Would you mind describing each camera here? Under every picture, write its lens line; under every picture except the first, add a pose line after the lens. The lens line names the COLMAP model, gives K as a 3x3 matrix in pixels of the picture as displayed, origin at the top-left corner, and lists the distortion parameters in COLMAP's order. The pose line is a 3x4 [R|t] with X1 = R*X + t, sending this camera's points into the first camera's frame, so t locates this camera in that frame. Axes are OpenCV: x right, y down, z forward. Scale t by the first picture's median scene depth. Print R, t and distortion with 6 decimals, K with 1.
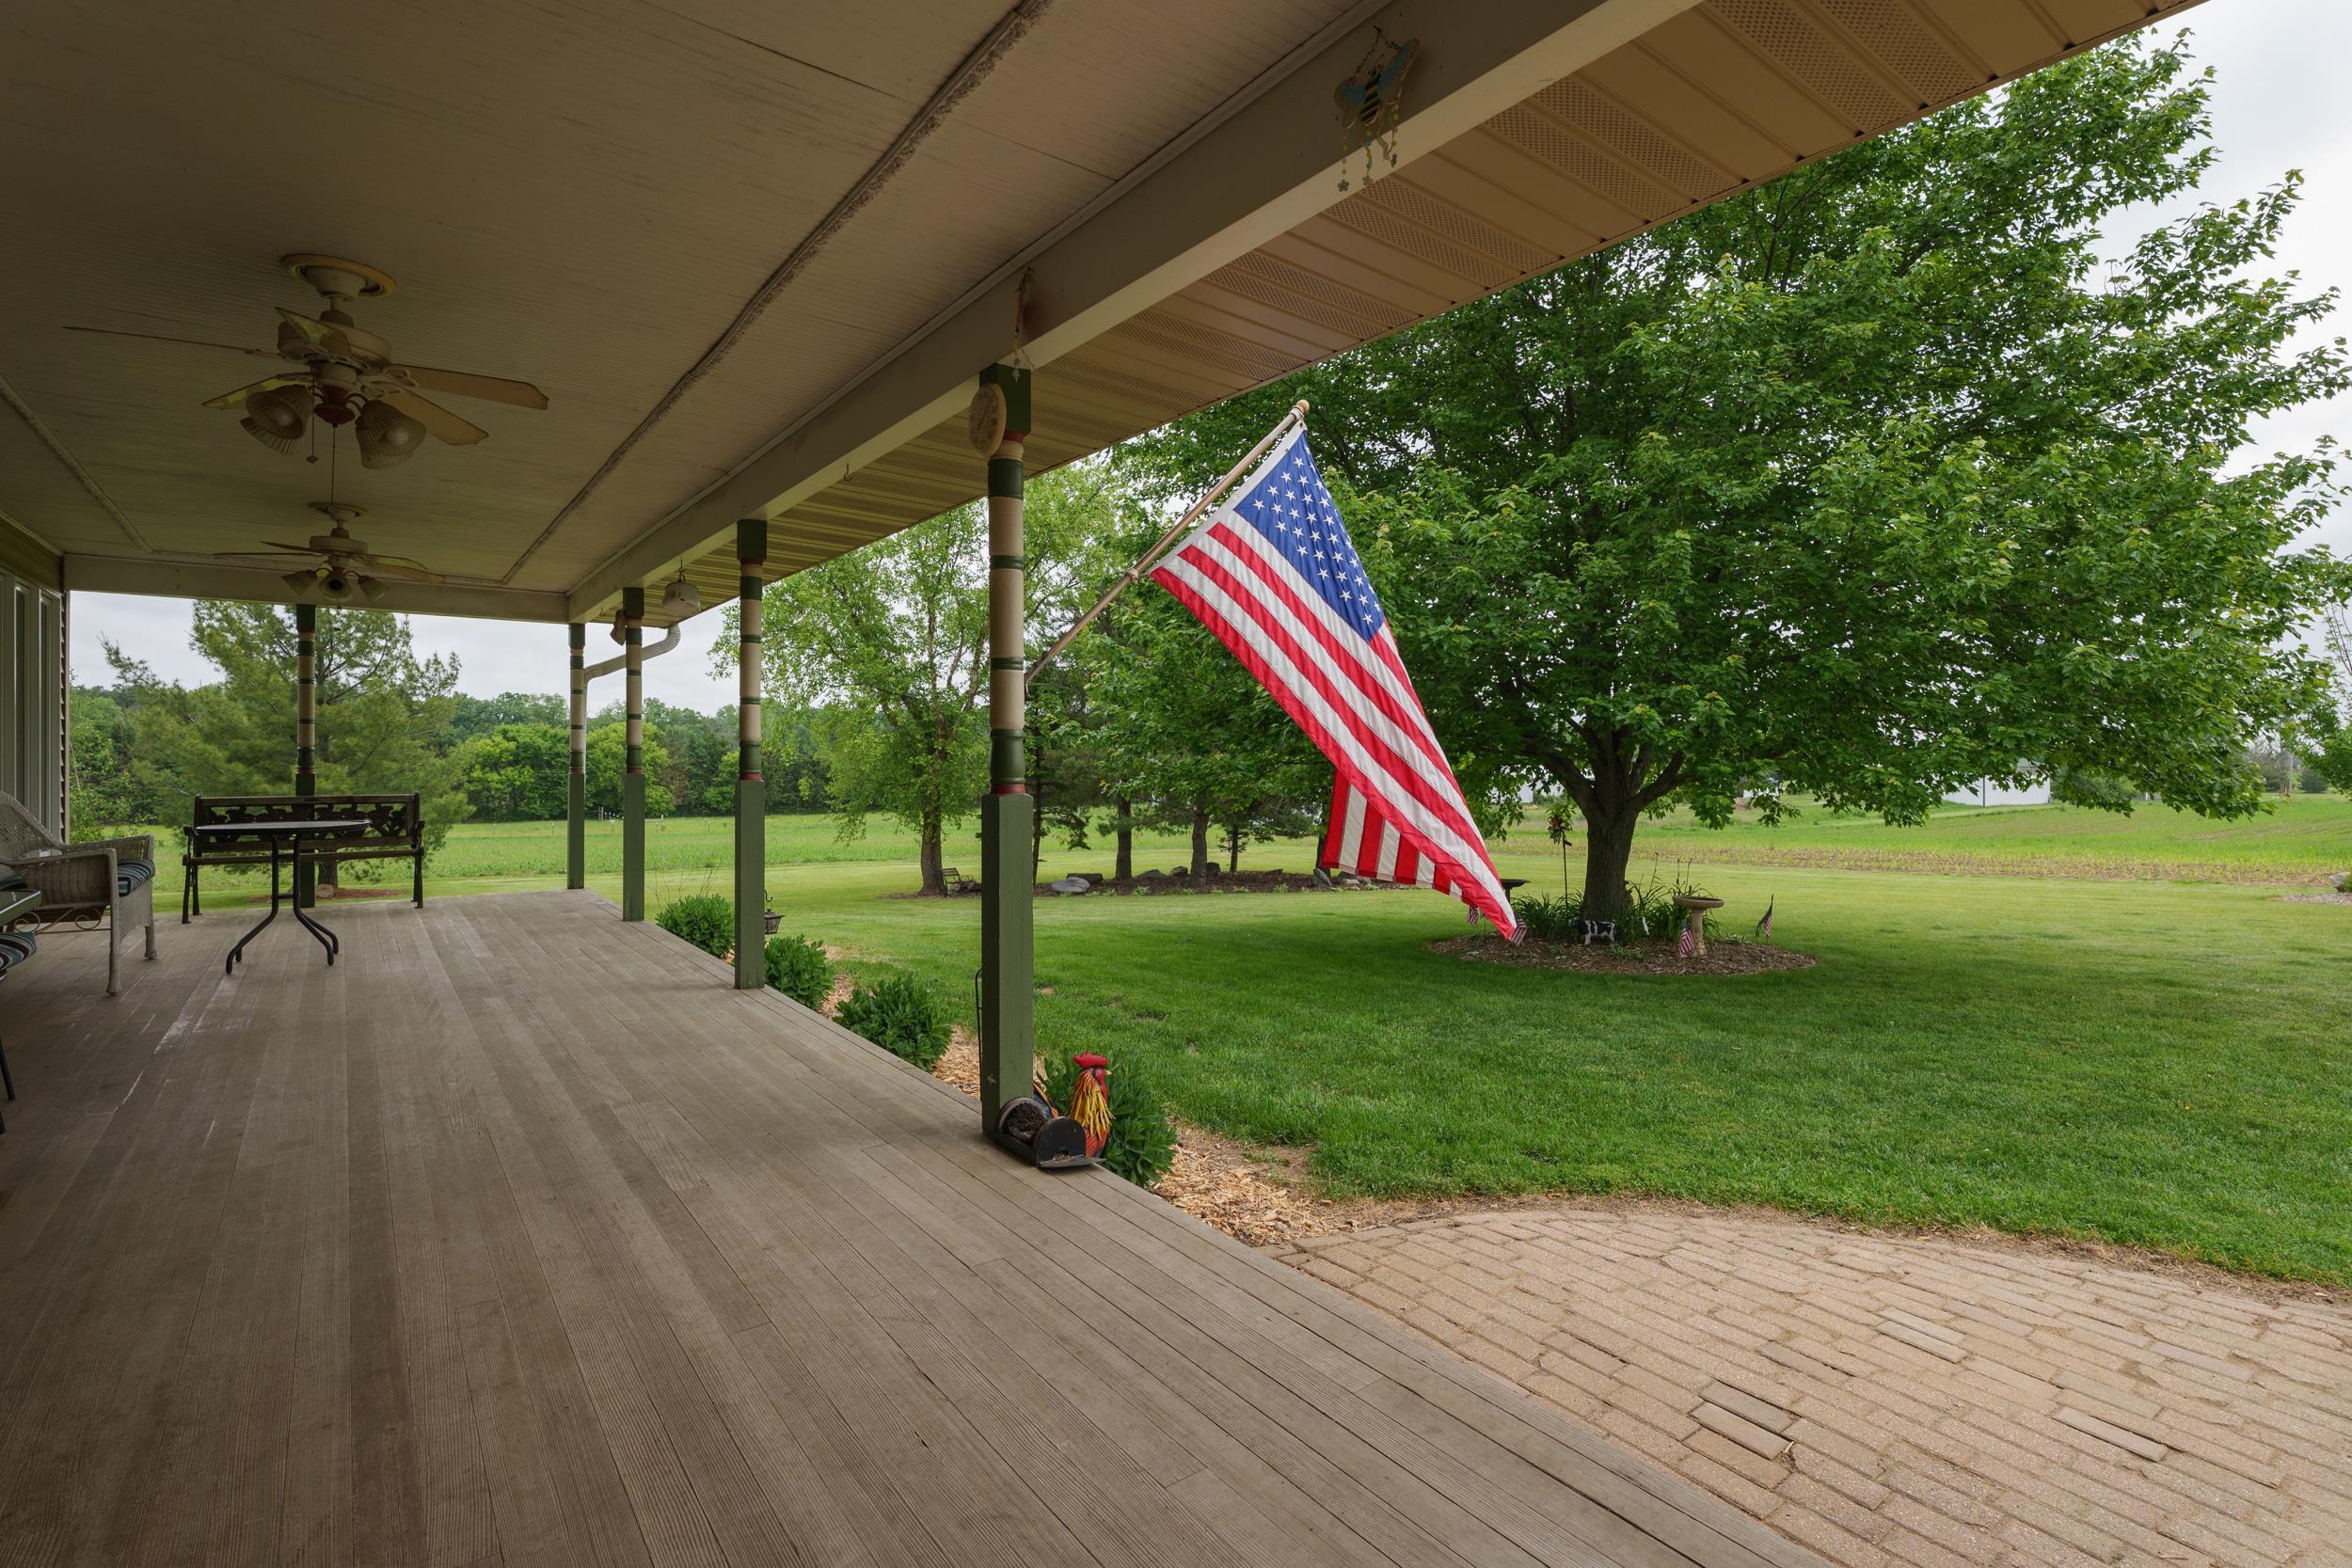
lens RADIAL K [[1137.2, 0, 1176.0], [0, 1137.2, 784.0], [0, 0, 1]] dist [0.001270, 0.000095]
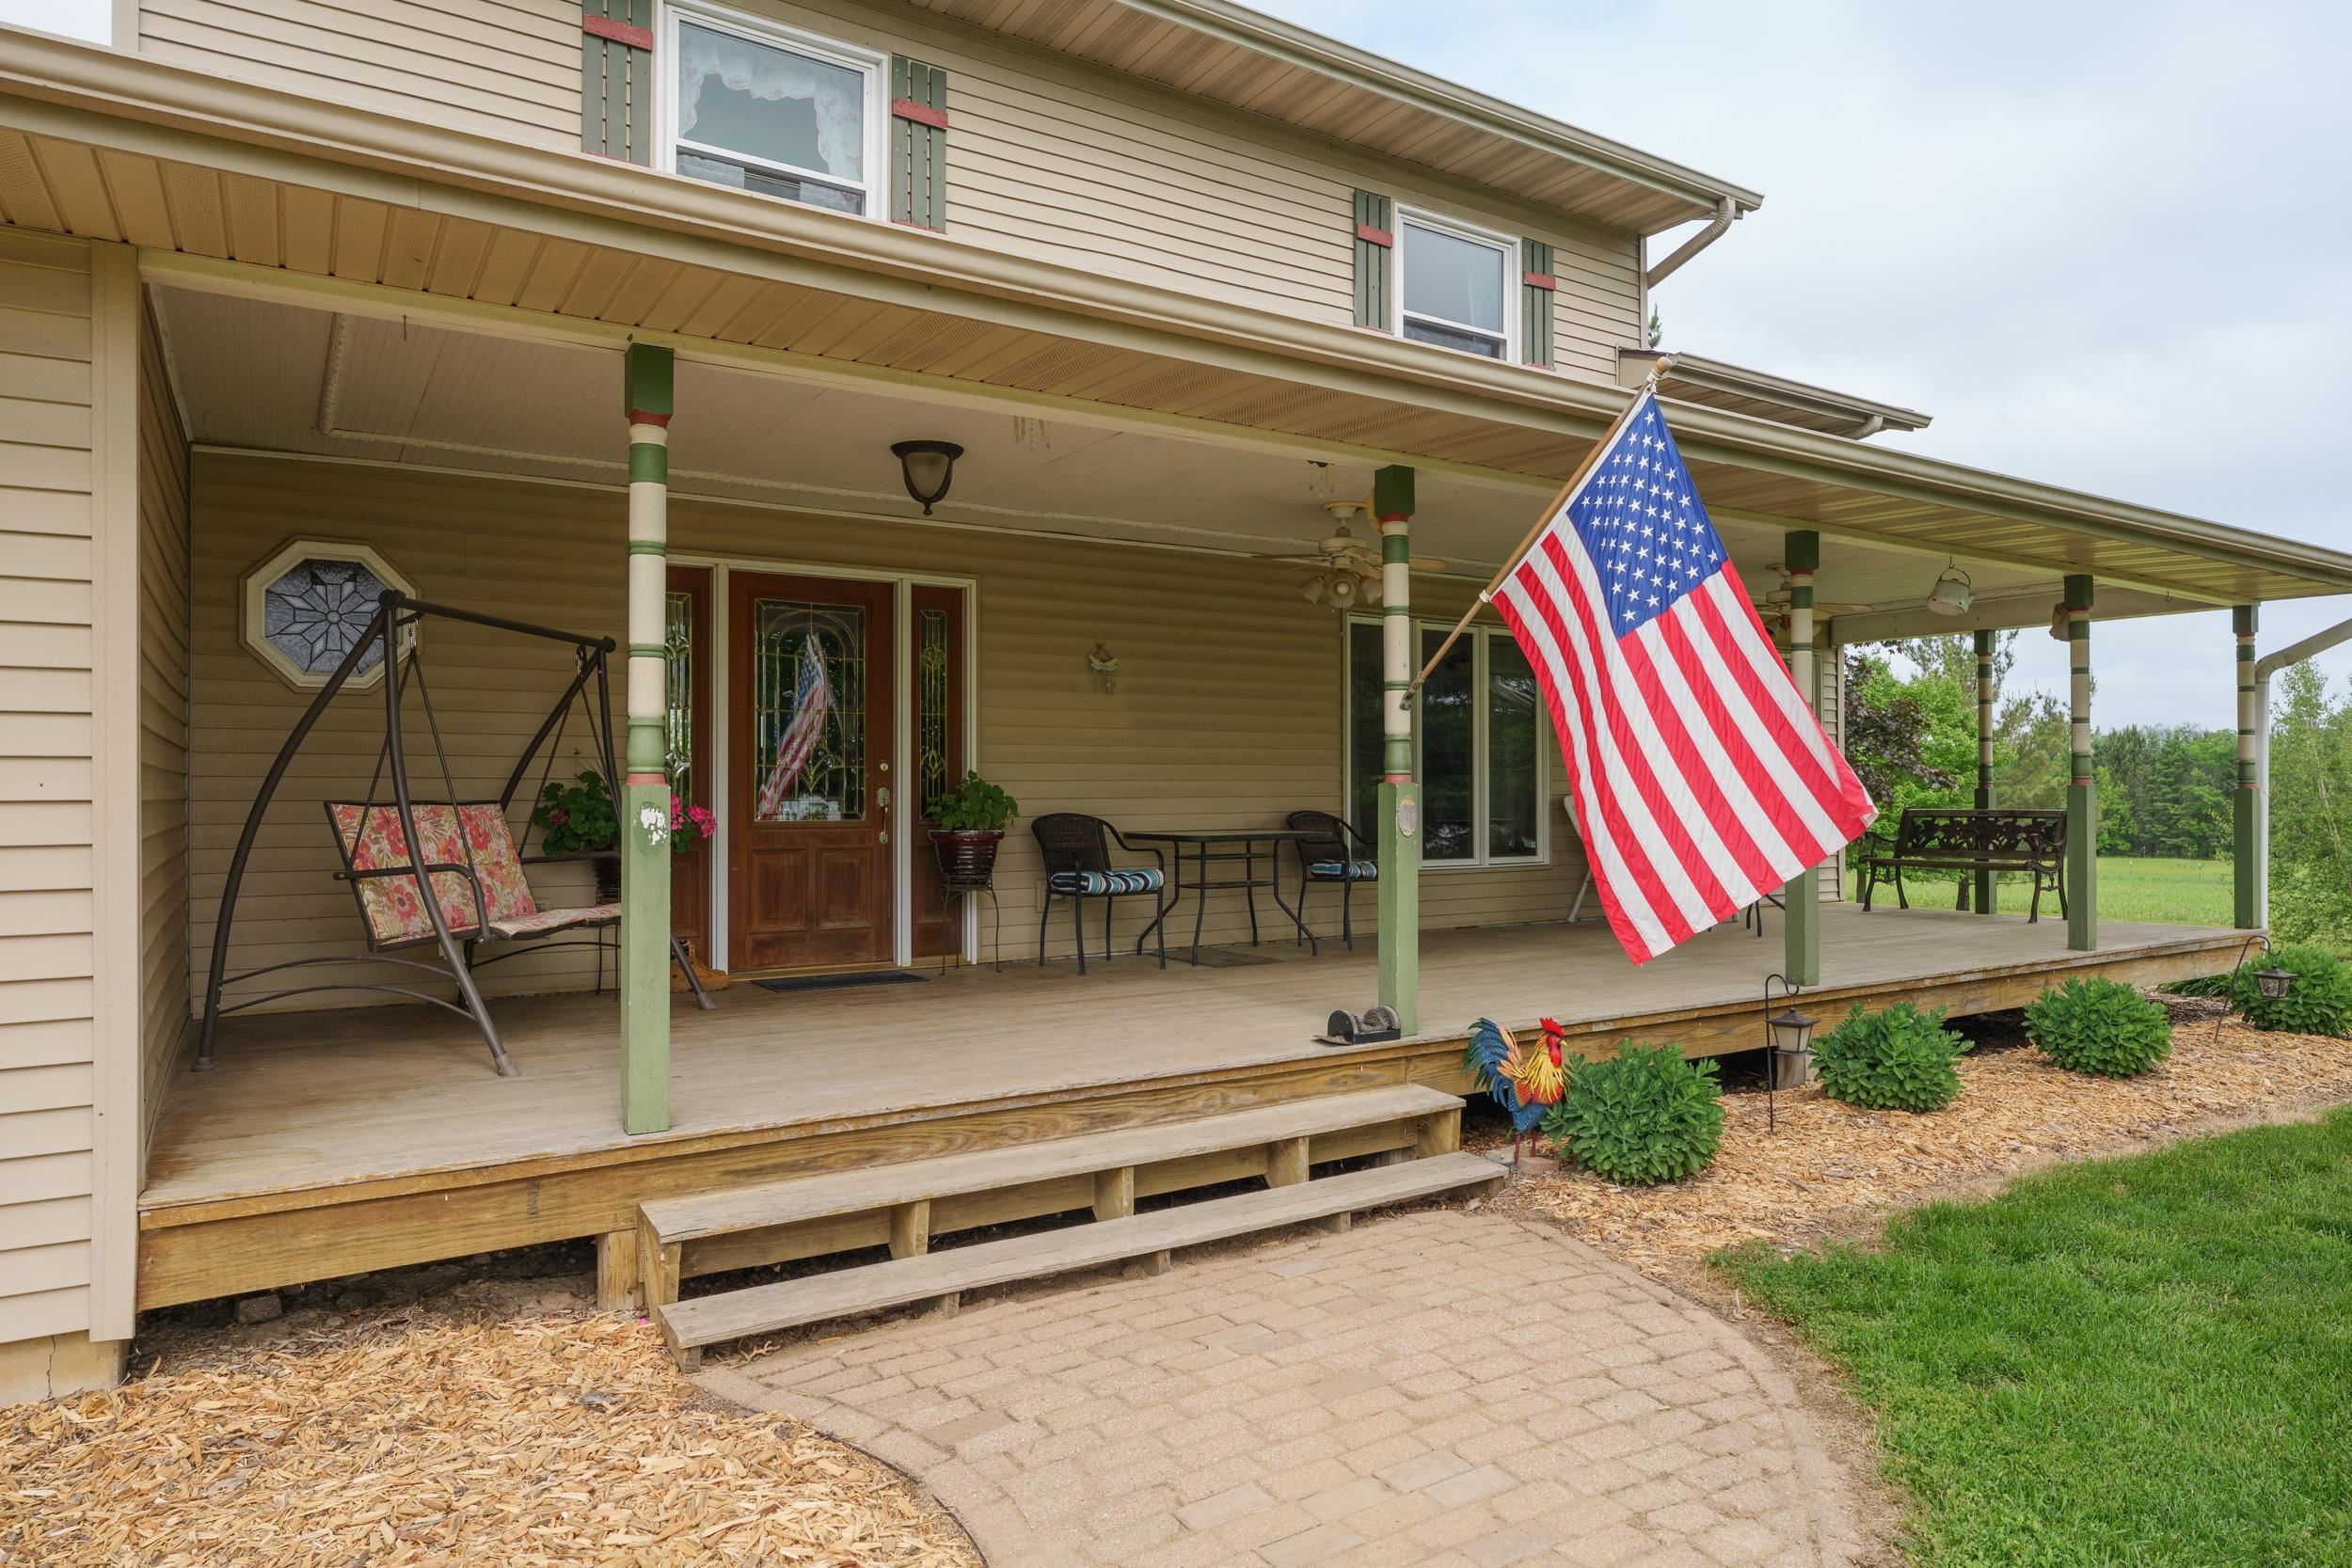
lens RADIAL K [[1401.2, 0, 1176.0], [0, 1401.2, 784.0], [0, 0, 1]] dist [0.000937, 0.000007]
pose [[-0.068207, -0.011577, -0.997604, 1.292001], [-0.012608, 0.999863, -0.010741, 0.021688], [0.997592, 0.011845, -0.068343, 0.702341]]
